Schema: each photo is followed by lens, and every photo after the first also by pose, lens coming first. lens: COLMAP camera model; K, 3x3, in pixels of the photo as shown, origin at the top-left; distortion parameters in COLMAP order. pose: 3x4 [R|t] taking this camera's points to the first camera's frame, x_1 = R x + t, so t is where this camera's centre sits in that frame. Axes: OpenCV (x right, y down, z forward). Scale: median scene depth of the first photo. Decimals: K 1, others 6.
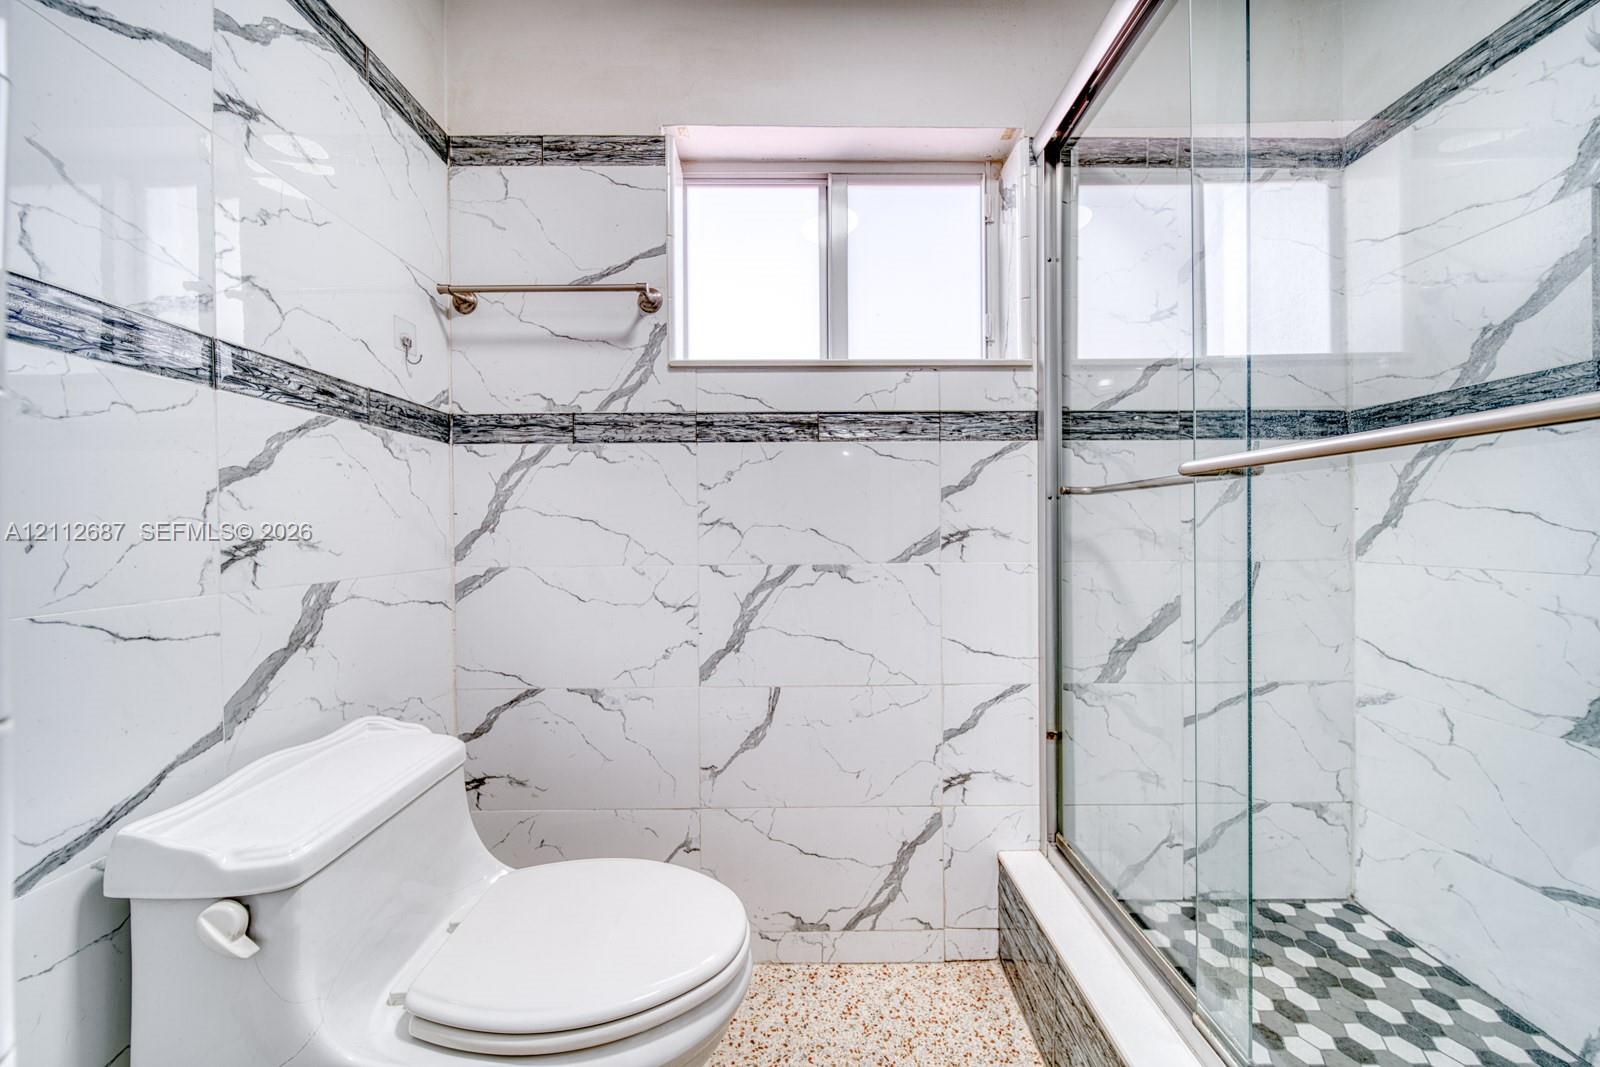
lens RADIAL K [[577.6, 0, 796.3], [0, 577.6, 532.9], [0, 0, 1]] dist [-0.001357, -0.000279]
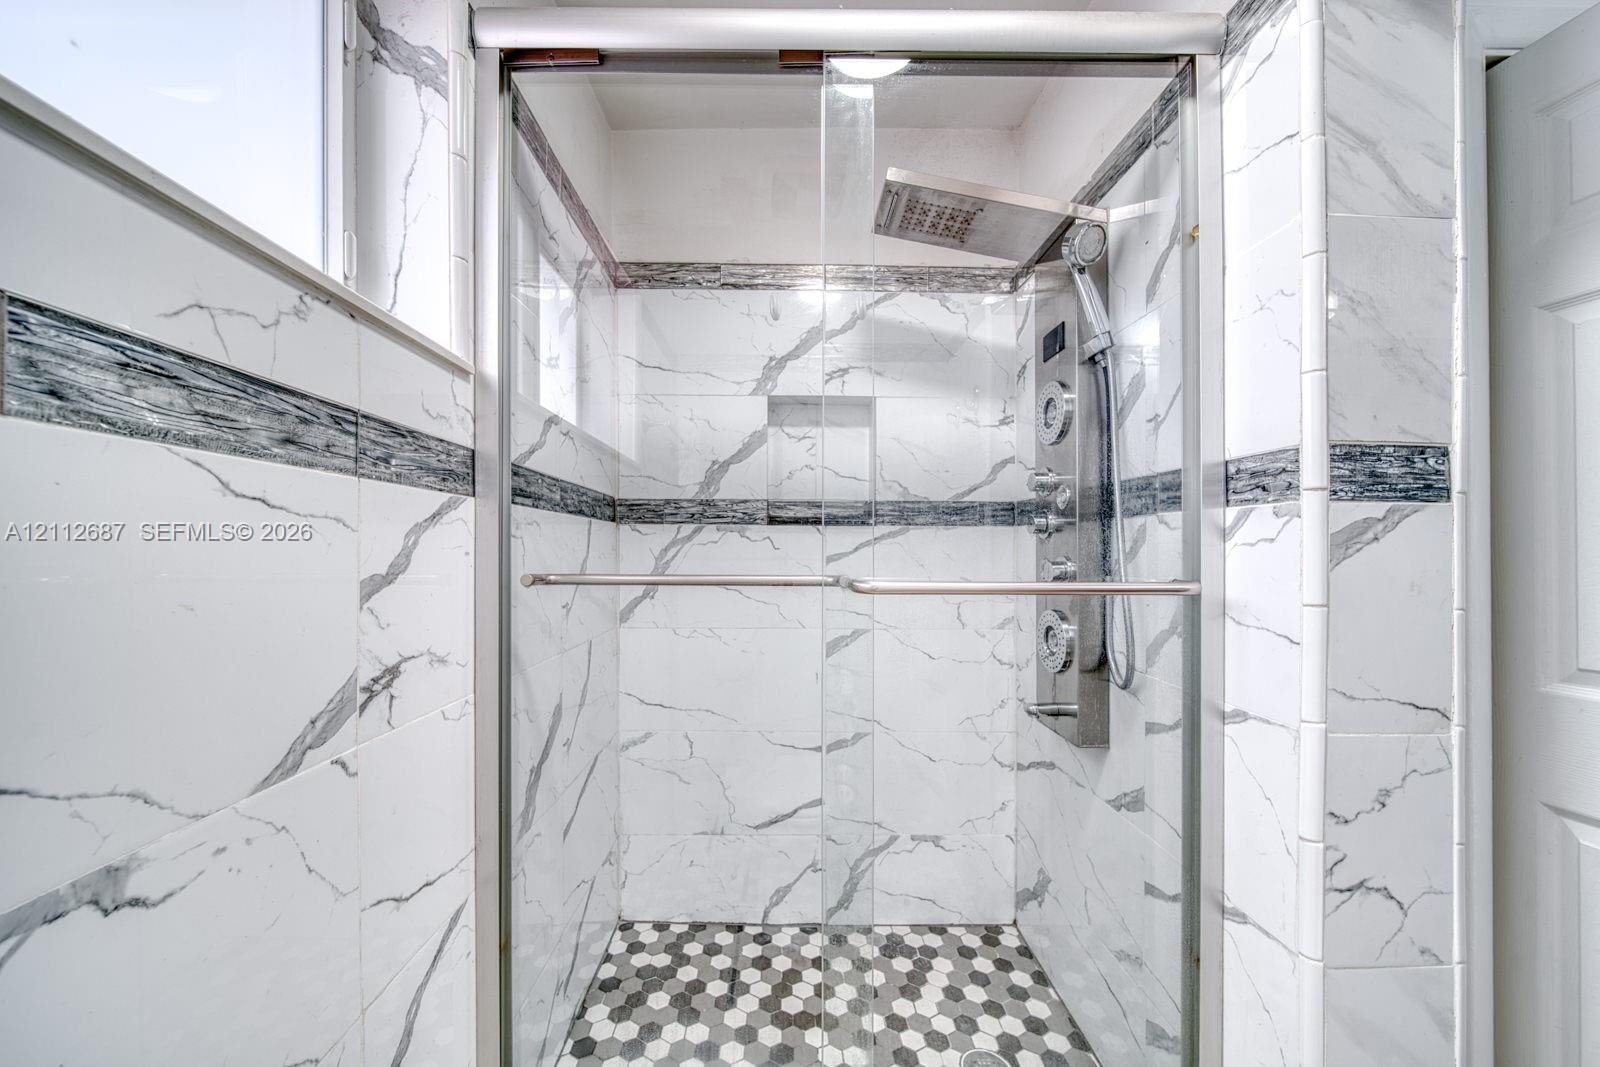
lens RADIAL K [[577.6, 0, 793.9], [0, 577.6, 547.9], [0, 0, 1]] dist [-0.001357, -0.000279]
pose [[-0.016013, 0.012099, 0.999799, -0.215423], [-0.000395, 0.999927, -0.012107, -0.101104], [-0.999872, -0.000588, -0.016007, 0.686706]]
